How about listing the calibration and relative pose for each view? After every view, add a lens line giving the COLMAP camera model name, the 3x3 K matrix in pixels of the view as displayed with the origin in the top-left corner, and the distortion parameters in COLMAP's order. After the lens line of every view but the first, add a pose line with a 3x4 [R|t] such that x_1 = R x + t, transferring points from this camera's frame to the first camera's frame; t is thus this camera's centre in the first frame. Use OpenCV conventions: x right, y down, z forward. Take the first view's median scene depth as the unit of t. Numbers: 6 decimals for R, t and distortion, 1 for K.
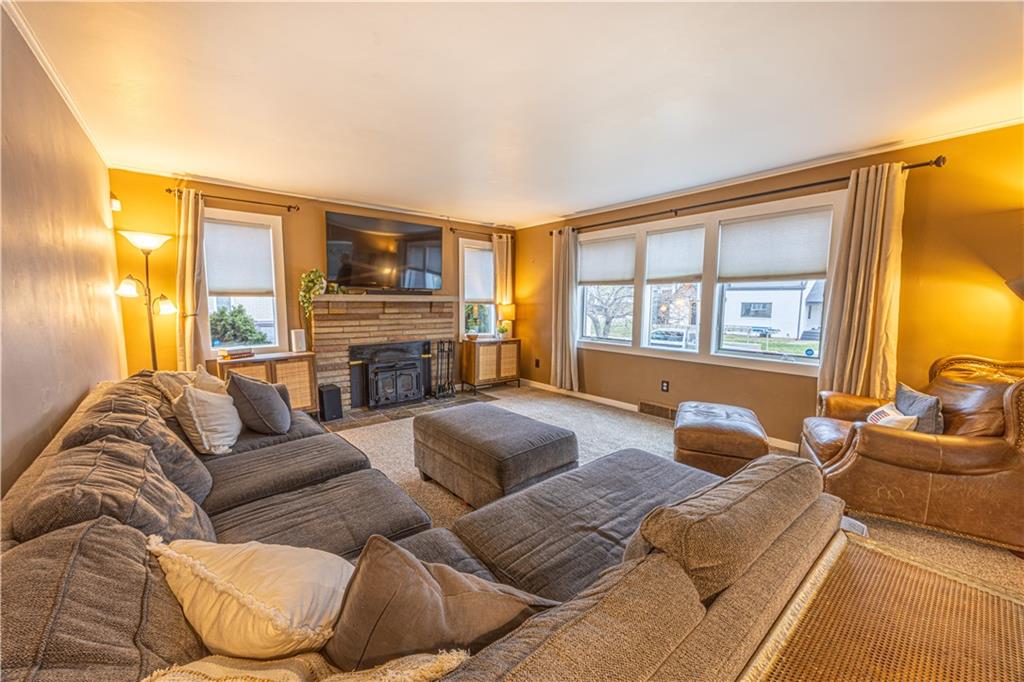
lens RADIAL K [[384.8, 0, 509.3], [0, 384.8, 341.1], [0, 0, 1]] dist [-0.004236, -0.000344]
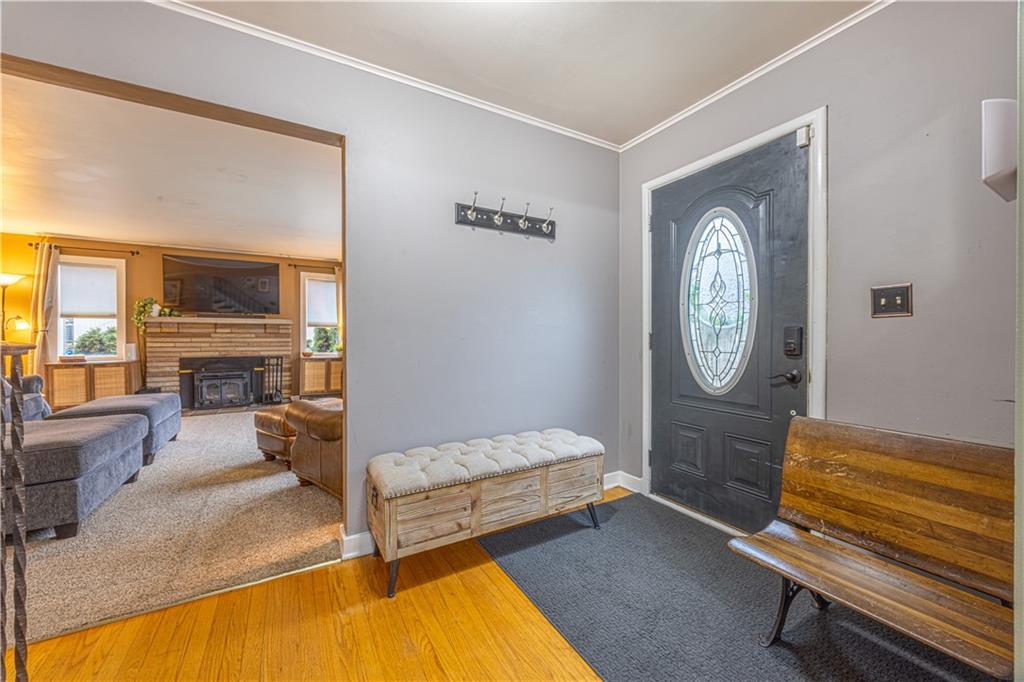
lens RADIAL K [[384.8, 0, 513.0], [0, 384.8, 342.4], [0, 0, 1]] dist [-0.004236, -0.000344]
pose [[0.986286, -0.002286, -0.165029, 0.869623], [-0.012845, 0.995808, -0.090562, 0.061988], [0.164544, 0.091440, 0.982122, -0.059347]]
